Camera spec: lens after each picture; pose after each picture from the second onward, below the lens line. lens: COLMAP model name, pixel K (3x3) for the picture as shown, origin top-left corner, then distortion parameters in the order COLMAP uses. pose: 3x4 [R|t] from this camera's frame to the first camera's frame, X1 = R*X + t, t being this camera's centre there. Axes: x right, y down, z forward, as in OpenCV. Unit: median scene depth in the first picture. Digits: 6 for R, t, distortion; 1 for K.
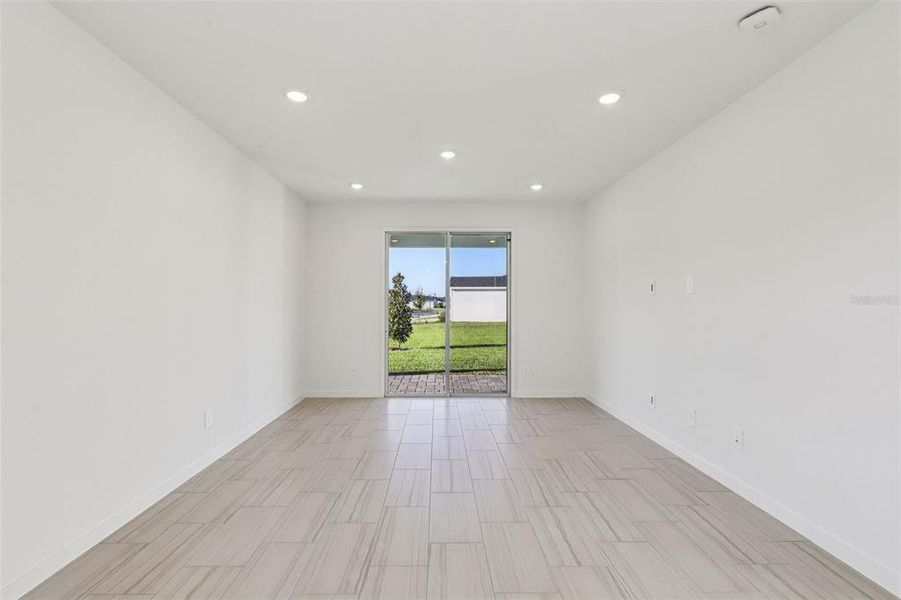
lens RADIAL K [[406.2, 0, 445.2], [0, 406.2, 296.1], [0, 0, 1]] dist [0.004863, -0.003727]
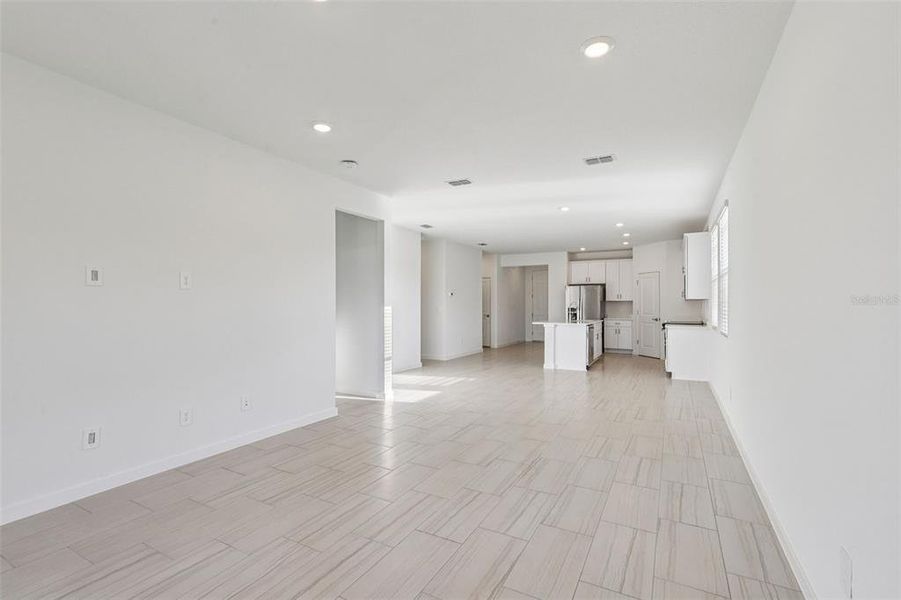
lens RADIAL K [[406.2, 0, 454.1], [0, 406.2, 299.5], [0, 0, 1]] dist [0.004863, -0.003727]
pose [[-0.870446, 0.002108, 0.492260, -0.264645], [-0.014192, 0.999468, -0.029376, 0.024513], [-0.492060, -0.032557, -0.869952, 0.946964]]
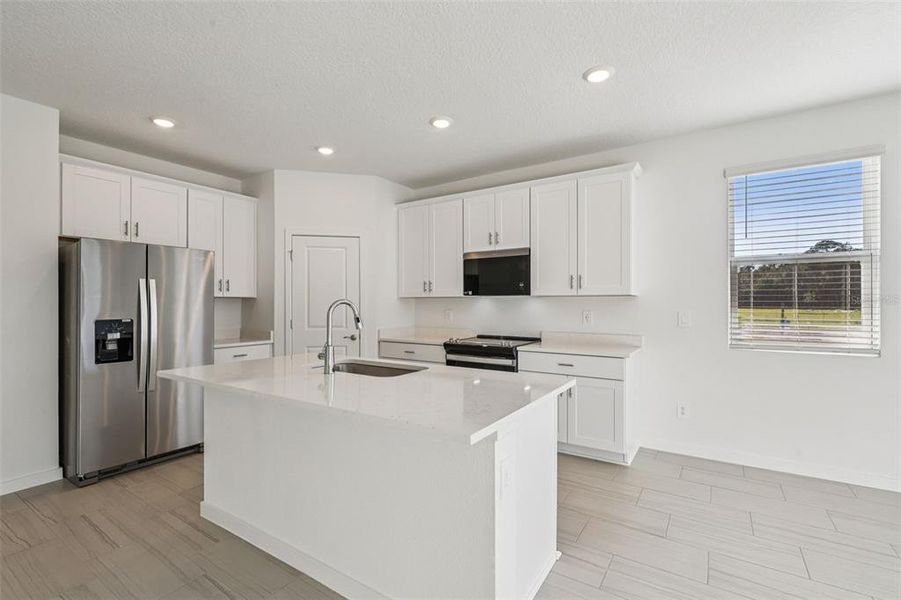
lens RADIAL K [[406.2, 0, 444.3], [0, 406.2, 301.5], [0, 0, 1]] dist [0.004863, -0.003727]
pose [[-0.564374, -0.005401, -0.825501, 0.416013], [0.018083, 0.999658, -0.018903, -0.007861], [0.825321, -0.025596, -0.564084, -0.383928]]
